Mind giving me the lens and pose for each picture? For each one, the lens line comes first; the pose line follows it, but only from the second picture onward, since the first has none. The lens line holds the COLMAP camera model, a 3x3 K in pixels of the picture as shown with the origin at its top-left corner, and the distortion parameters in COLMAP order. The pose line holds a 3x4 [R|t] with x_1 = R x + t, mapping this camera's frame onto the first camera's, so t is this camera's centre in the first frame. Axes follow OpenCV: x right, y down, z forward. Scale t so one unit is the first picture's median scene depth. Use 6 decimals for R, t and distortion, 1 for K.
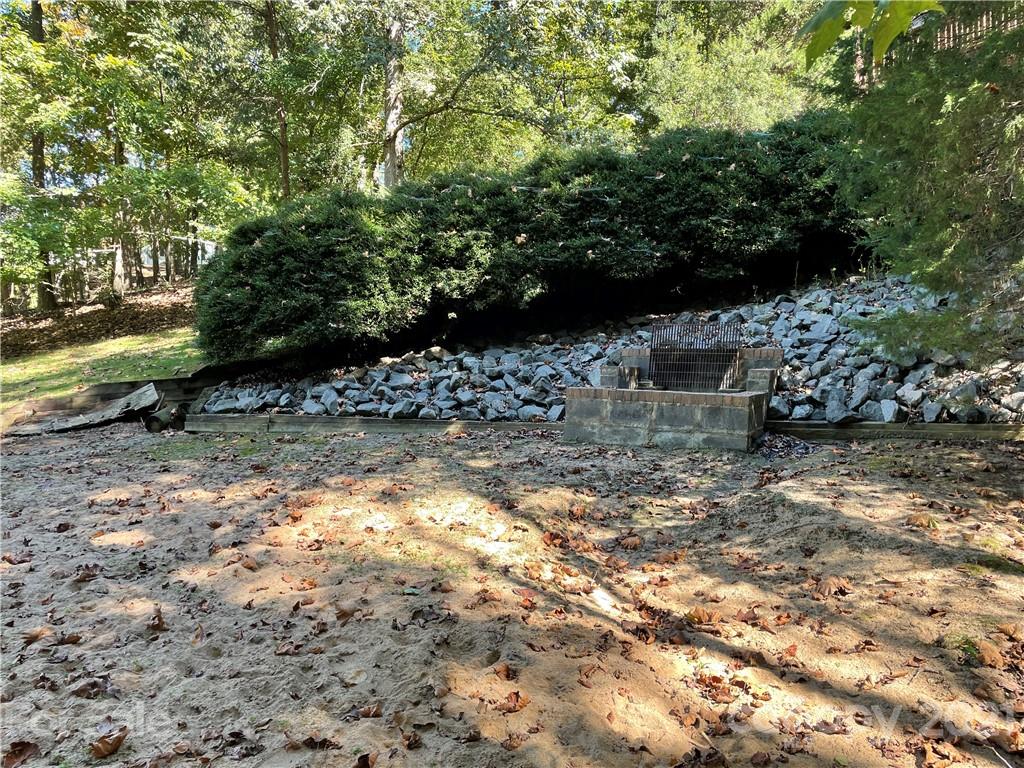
lens RADIAL K [[772.7, 0, 512.0], [0, 772.7, 382.9], [0, 0, 1]] dist [0.070588, -0.081965]
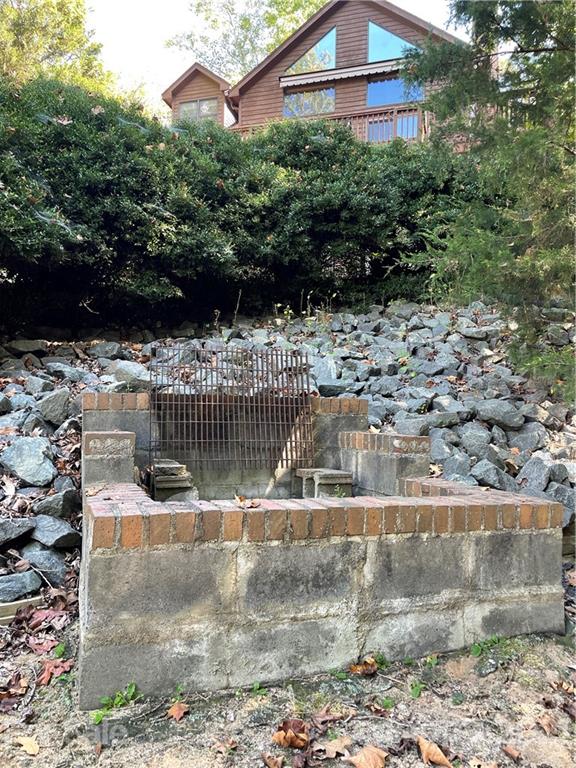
lens RADIAL K [[579.5, 0, 287.8], [0, 579.5, 383.4], [0, 0, 1]] dist [0.070588, -0.081965]
pose [[0.668660, 0.042522, 0.742352, -0.040056], [0.015795, 0.997326, -0.071355, -0.023107], [-0.743401, 0.059437, 0.666200, 0.709385]]
